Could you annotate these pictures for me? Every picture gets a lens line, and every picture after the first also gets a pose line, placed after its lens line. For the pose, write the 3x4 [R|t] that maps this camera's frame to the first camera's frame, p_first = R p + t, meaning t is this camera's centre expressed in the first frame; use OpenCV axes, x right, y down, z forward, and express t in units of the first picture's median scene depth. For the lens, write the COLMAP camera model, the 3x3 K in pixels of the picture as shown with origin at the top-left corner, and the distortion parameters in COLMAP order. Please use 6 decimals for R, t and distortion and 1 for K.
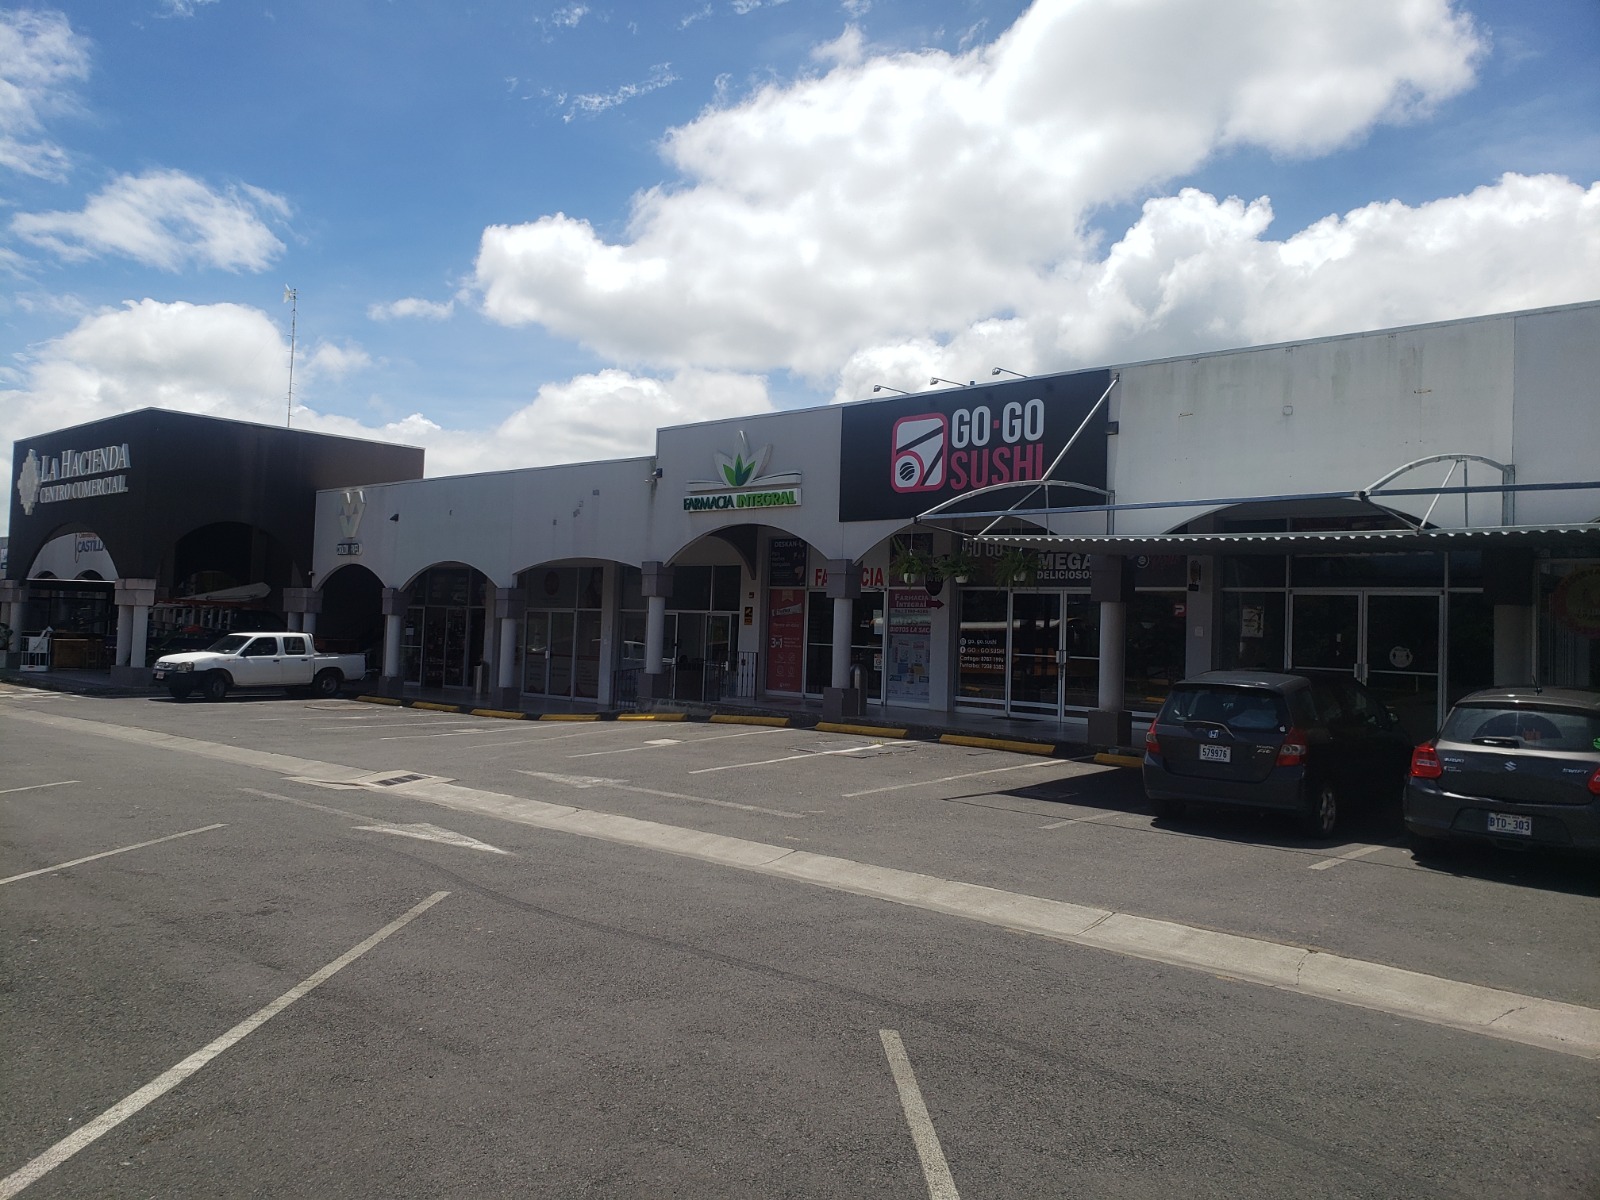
lens RADIAL K [[1288.5, 0, 800.0], [0, 1288.5, 600.0], [0, 0, 1]] dist [0.032758, 0.014400]
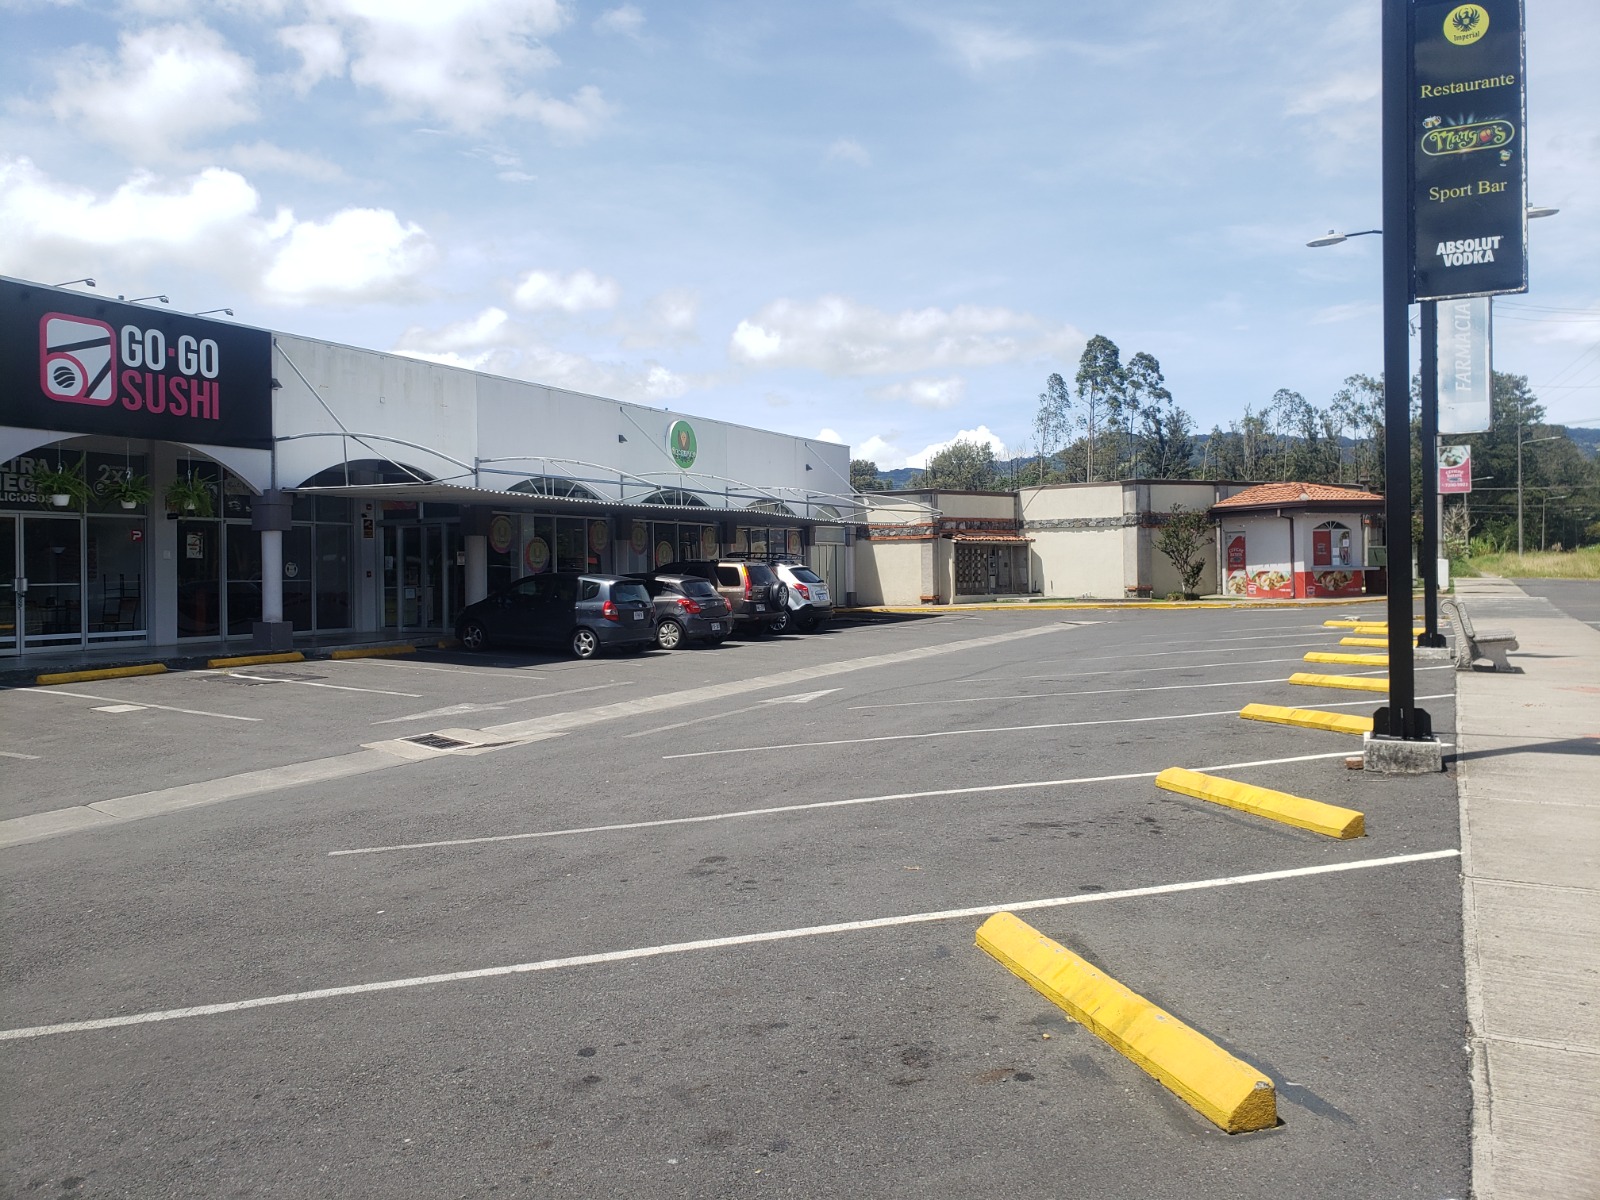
lens RADIAL K [[1288.5, 0, 800.0], [0, 1288.5, 600.0], [0, 0, 1]] dist [0.032758, 0.014400]
pose [[-0.328935, -0.049405, 0.943059, -0.962454], [-0.014543, 0.998777, 0.047251, 0.002275], [-0.944241, 0.001827, -0.329251, 0.853534]]
